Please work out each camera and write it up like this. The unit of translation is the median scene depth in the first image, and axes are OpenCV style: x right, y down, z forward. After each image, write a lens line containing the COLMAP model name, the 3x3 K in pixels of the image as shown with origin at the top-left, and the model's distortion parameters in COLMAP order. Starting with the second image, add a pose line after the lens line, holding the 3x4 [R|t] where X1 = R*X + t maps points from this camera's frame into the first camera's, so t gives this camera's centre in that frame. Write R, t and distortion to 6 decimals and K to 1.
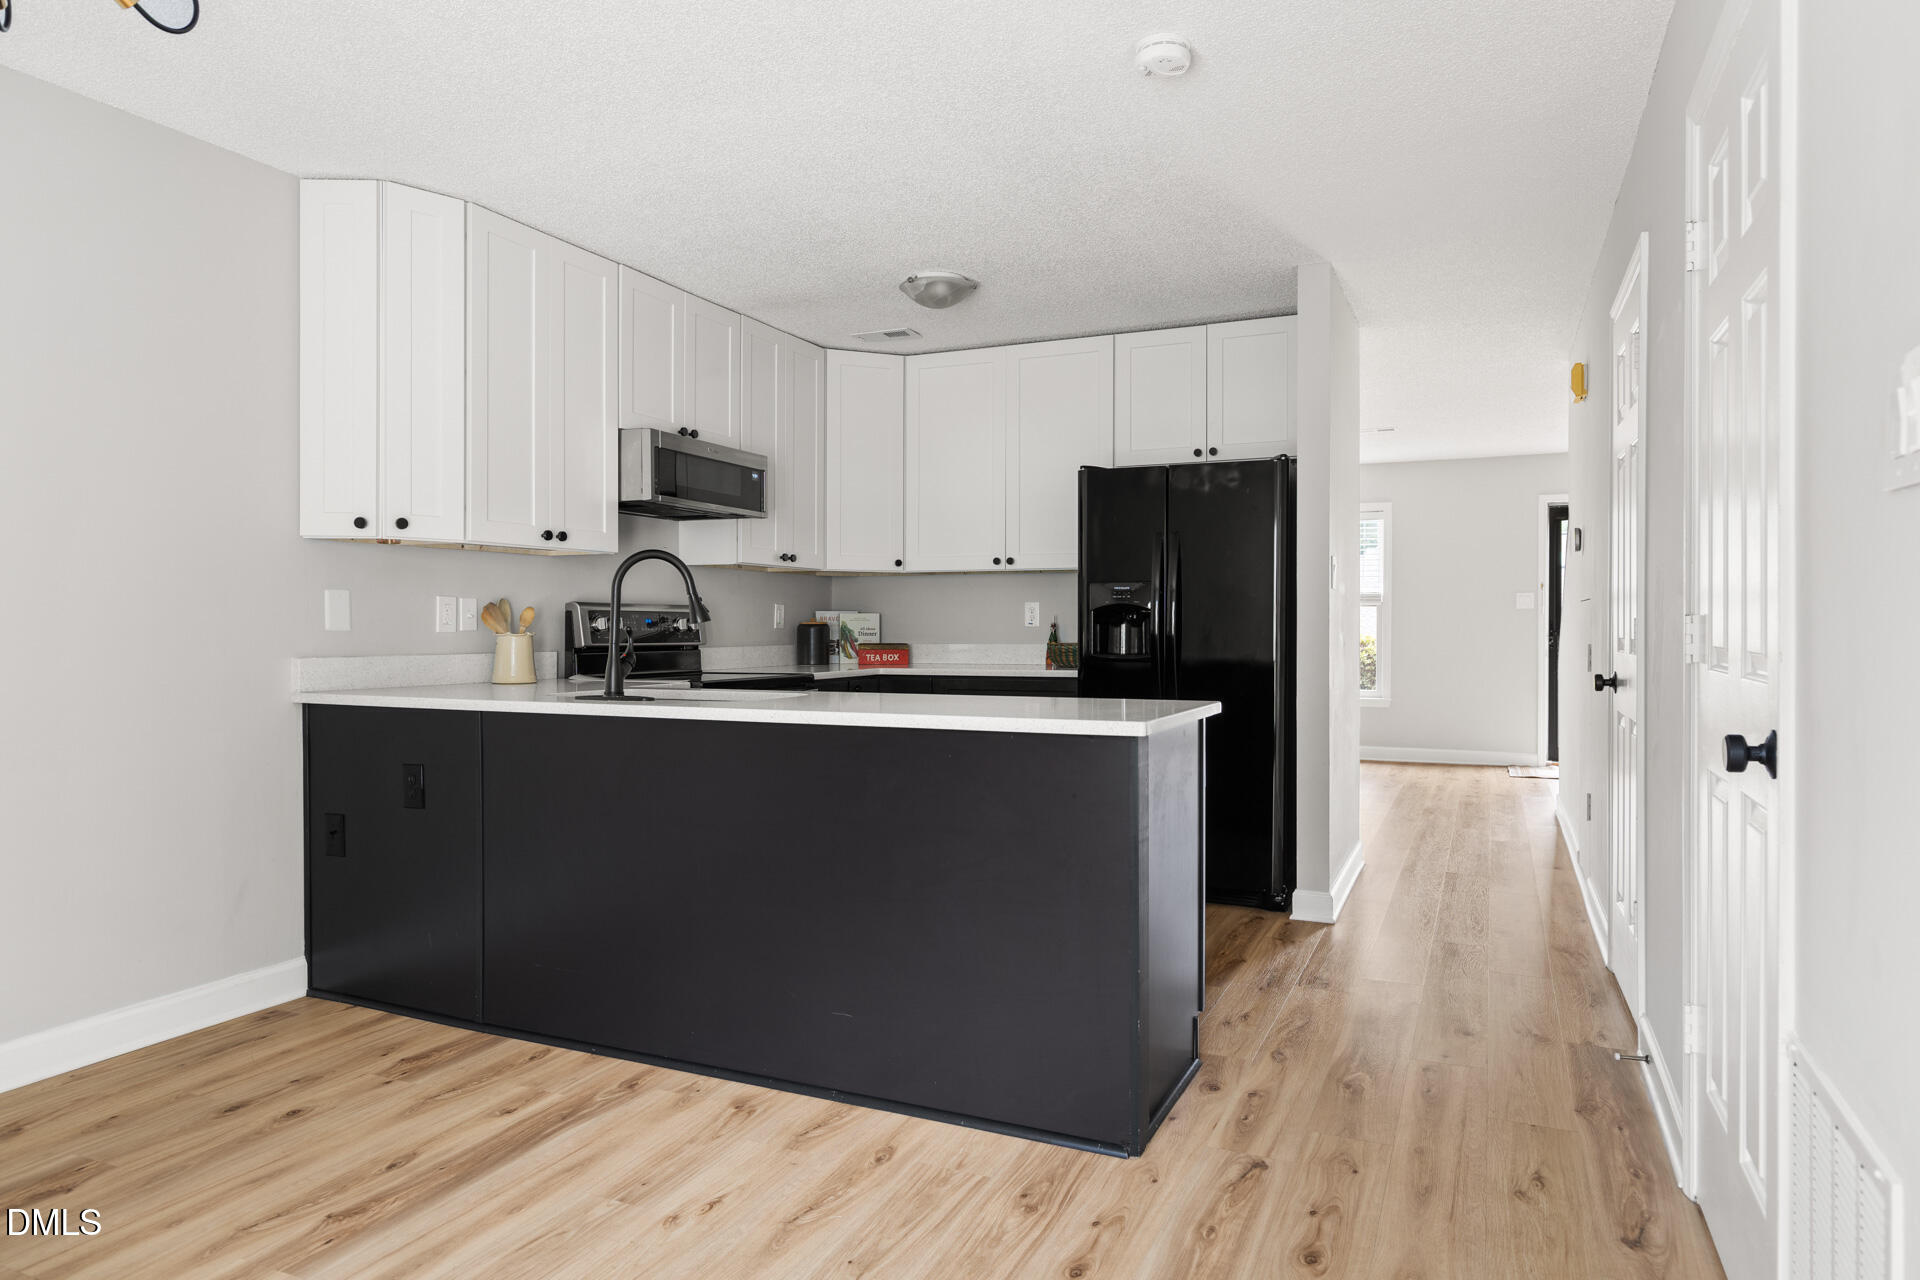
lens RADIAL K [[1178.9, 0, 968.0], [0, 1178.9, 637.4], [0, 0, 1]] dist [0.001501, -0.000127]
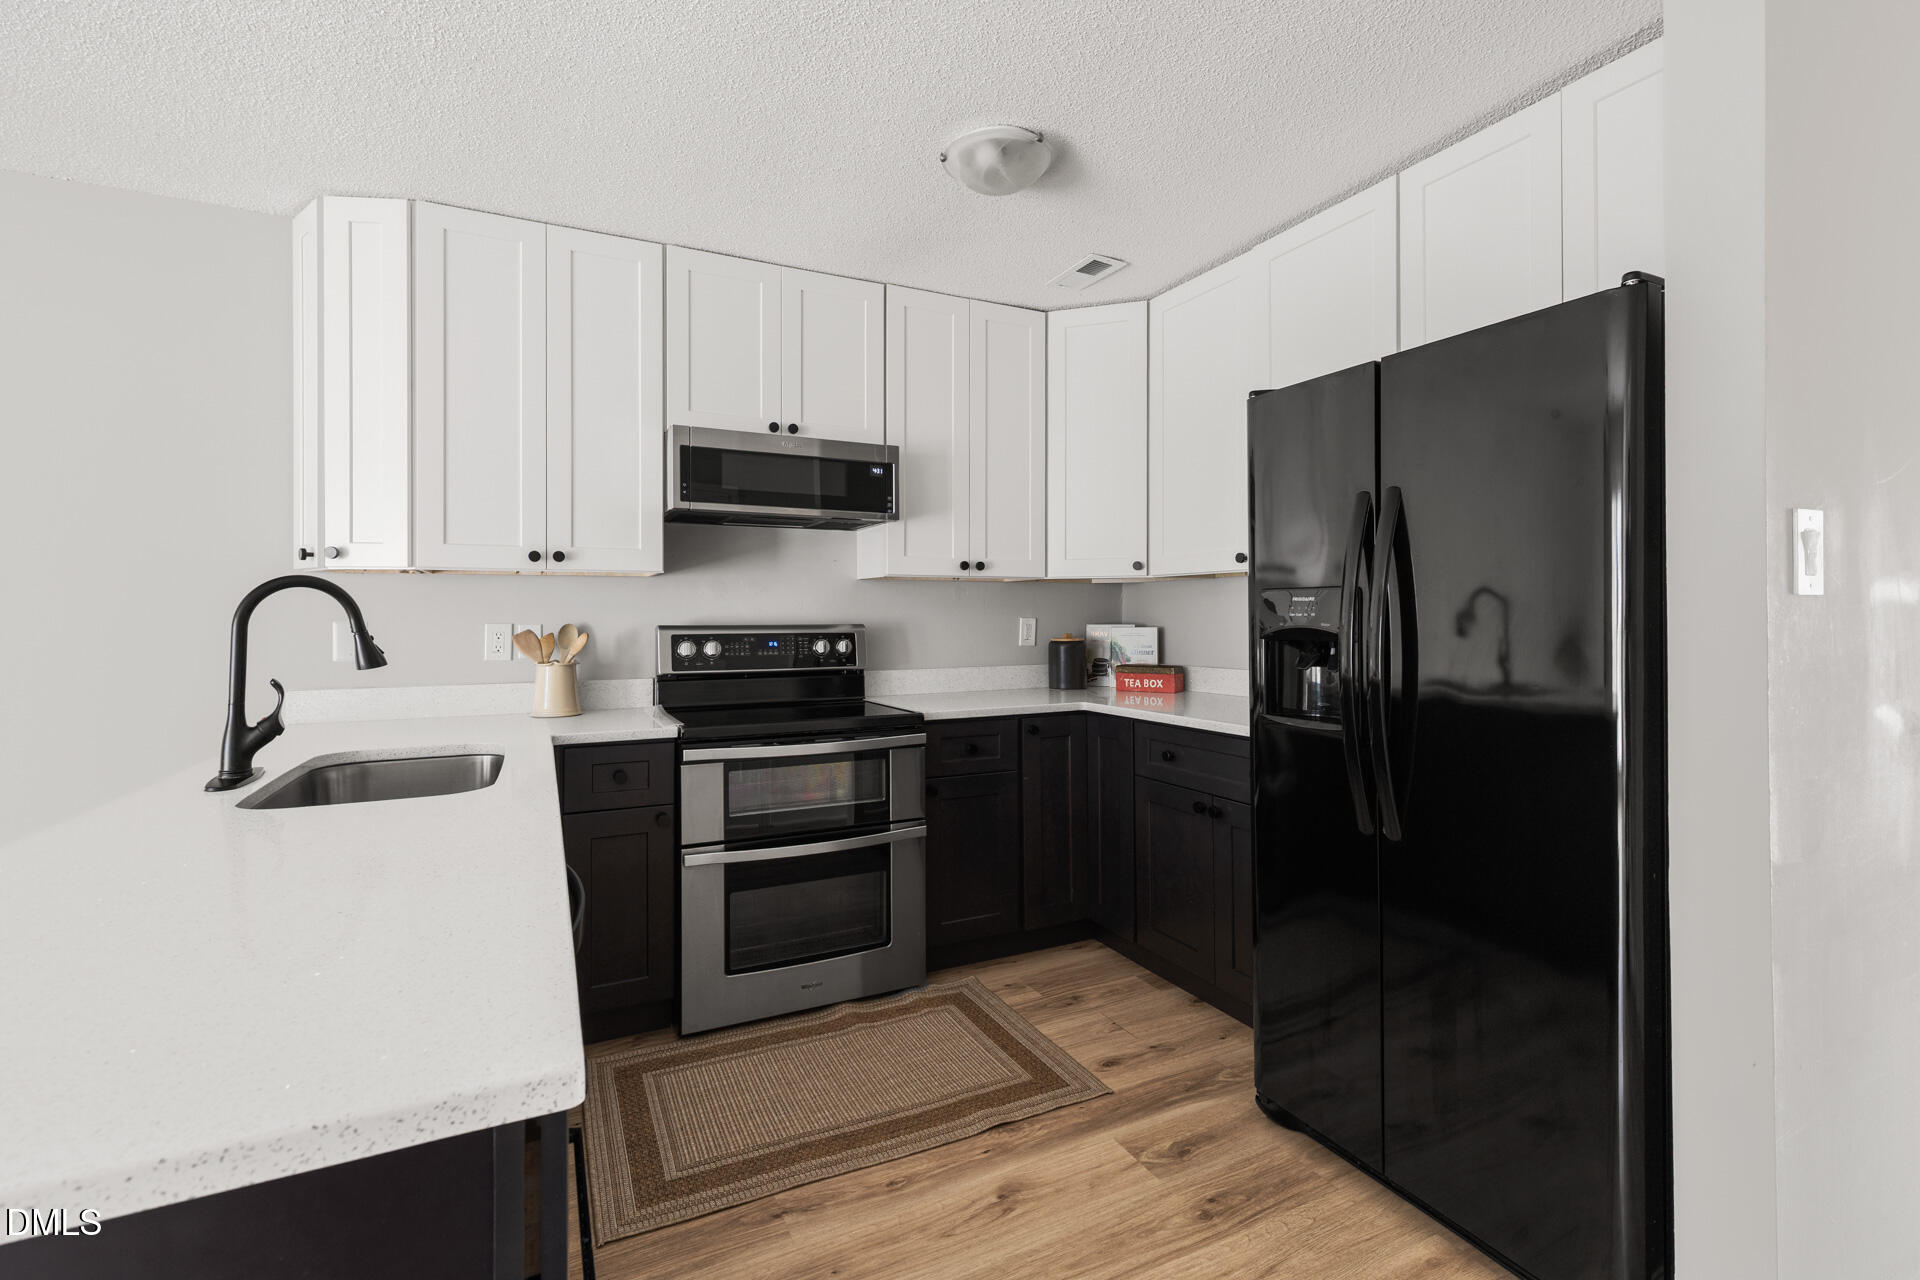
lens RADIAL K [[874.6, 0, 962.1], [0, 874.6, 615.5], [0, 0, 1]] dist [0.003385, 0.000247]
pose [[0.772778, -0.002488, -0.634672, 0.410009], [-0.001750, 0.999980, -0.006050, -0.049785], [0.634675, 0.005786, 0.772758, 0.897834]]
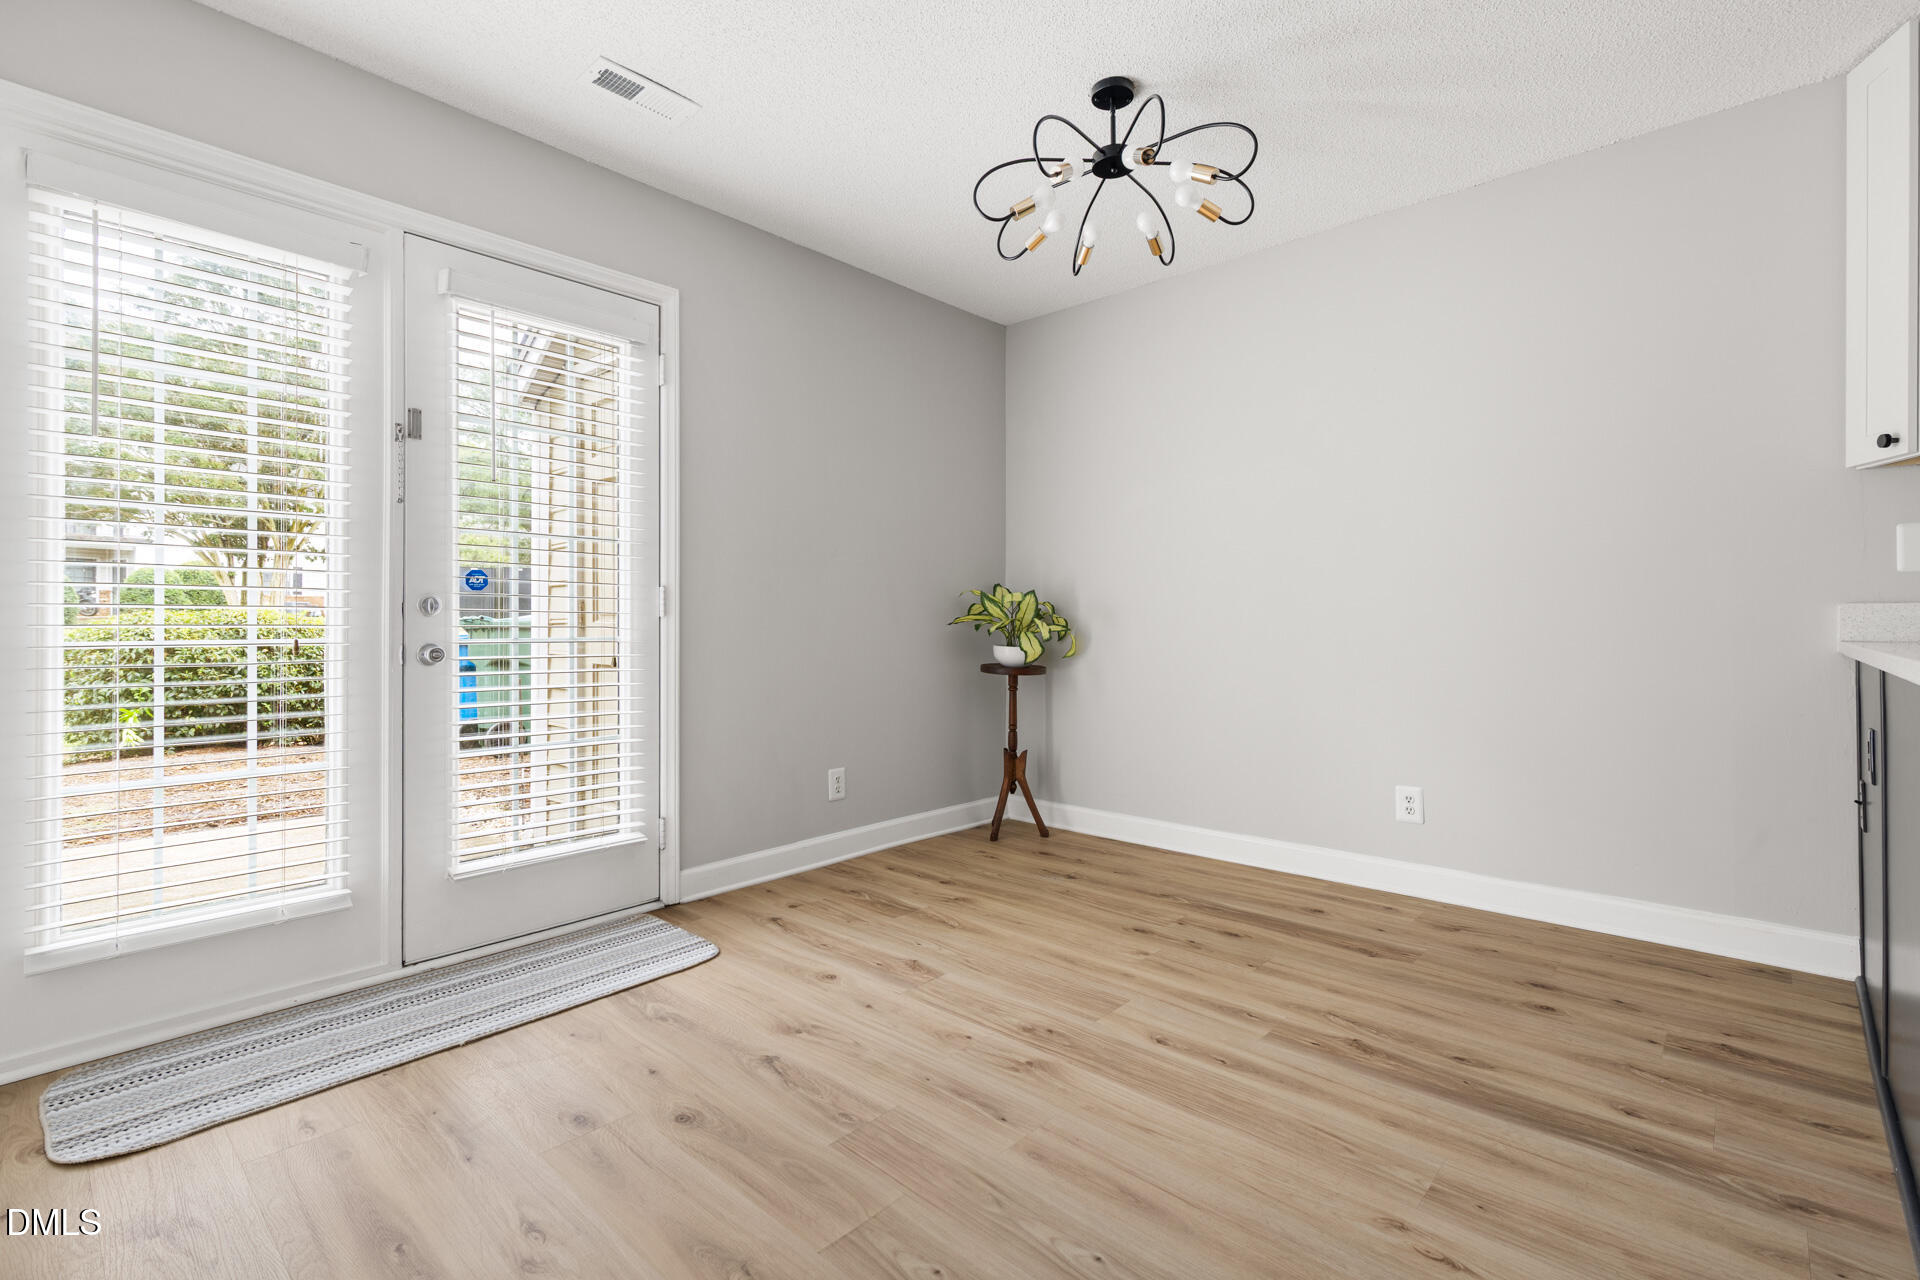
lens RADIAL K [[874.6, 0, 965.0], [0, 874.6, 624.9], [0, 0, 1]] dist [0.003385, 0.000247]
pose [[-0.317411, 0.002094, -0.948286, 0.328750], [-0.011192, 0.999920, 0.005954, 0.043089], [0.948222, 0.012503, -0.317362, 0.658639]]
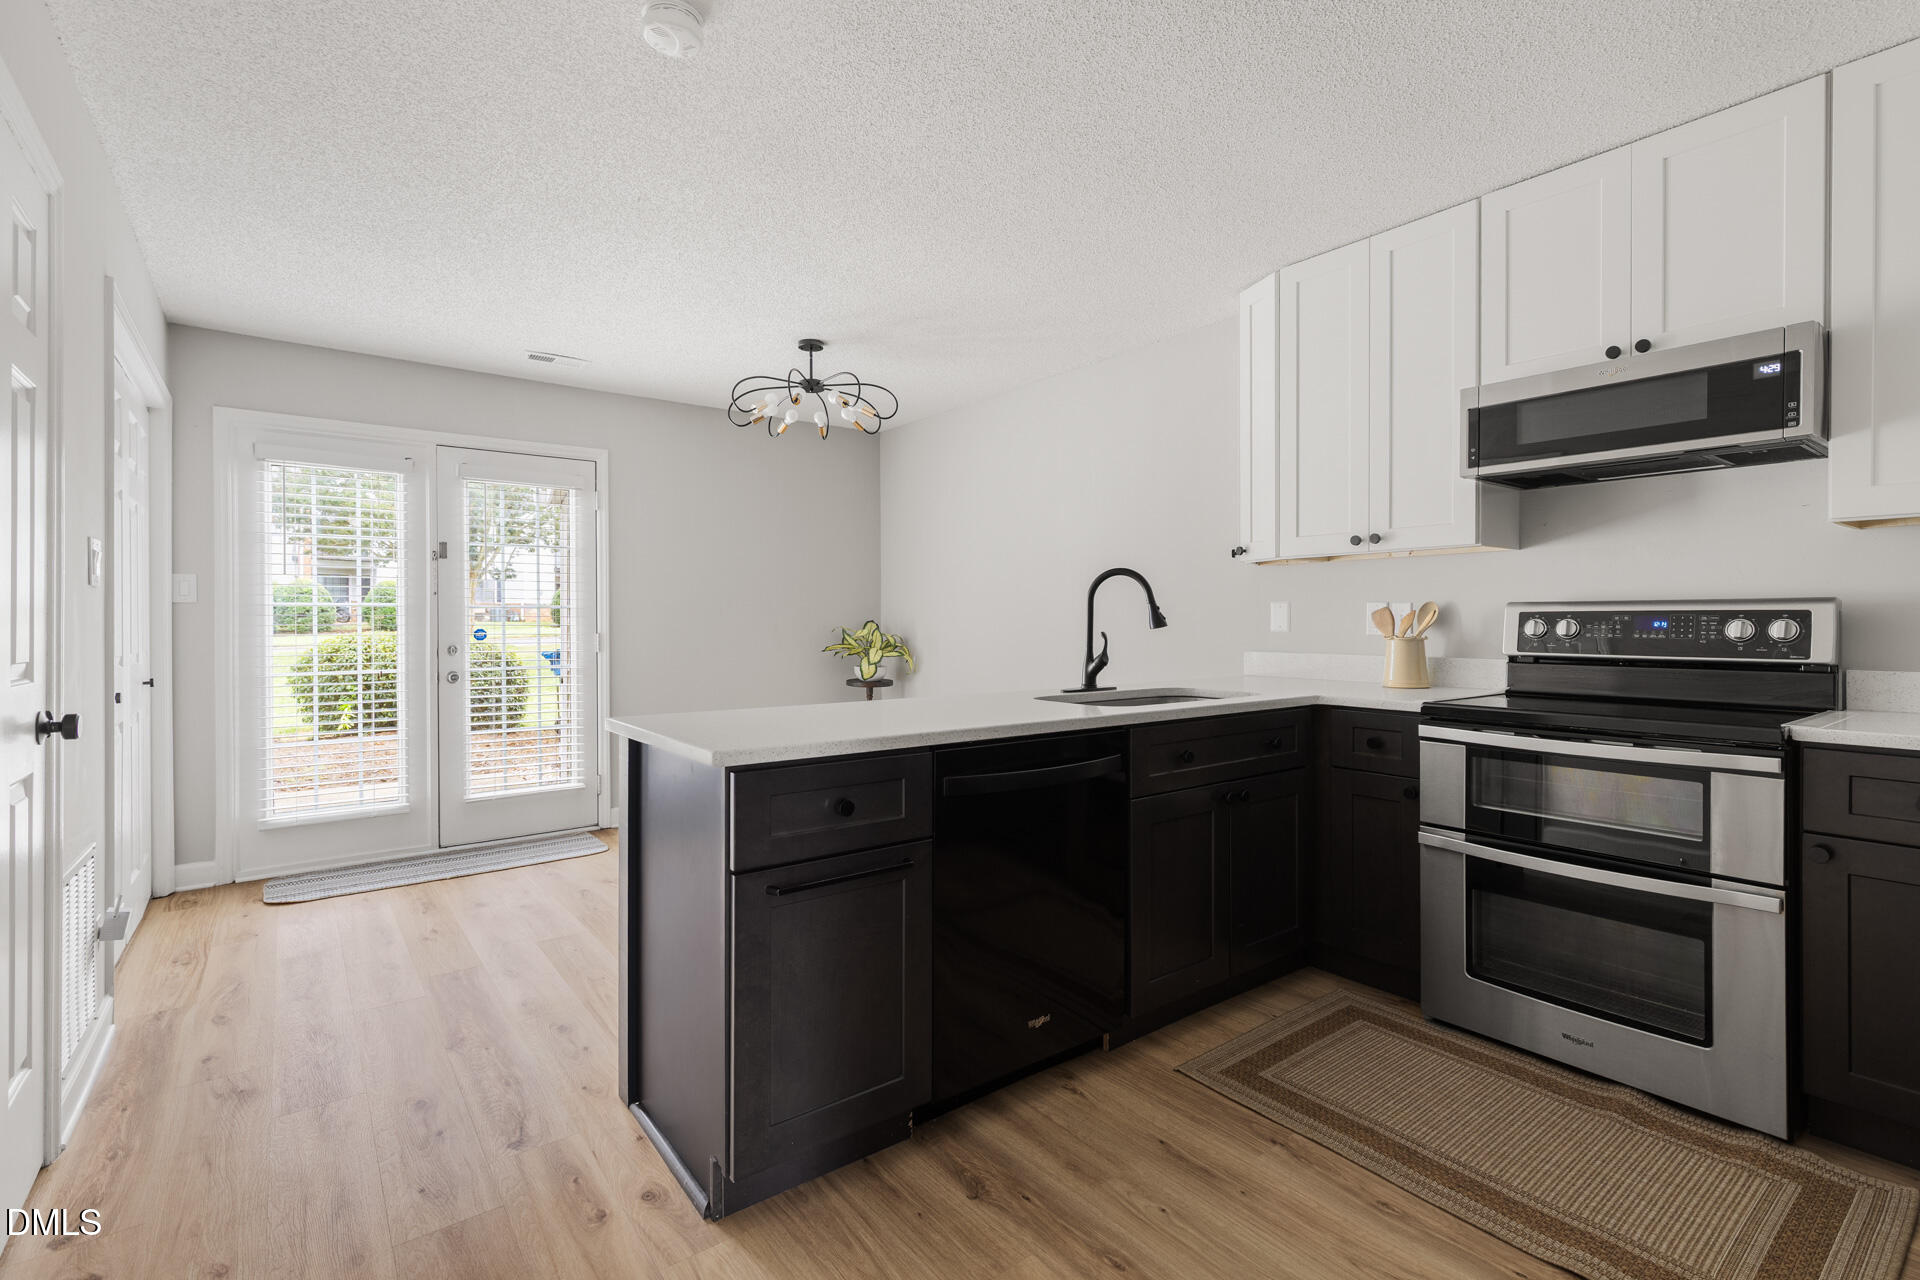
lens RADIAL K [[874.6, 0, 968.1], [0, 874.6, 630.7], [0, 0, 1]] dist [0.003385, 0.000247]
pose [[-0.474292, 0.011890, -0.880287, 0.594609], [-0.005874, 0.999844, 0.016670, -0.026133], [0.880348, 0.013078, -0.474148, 1.378449]]
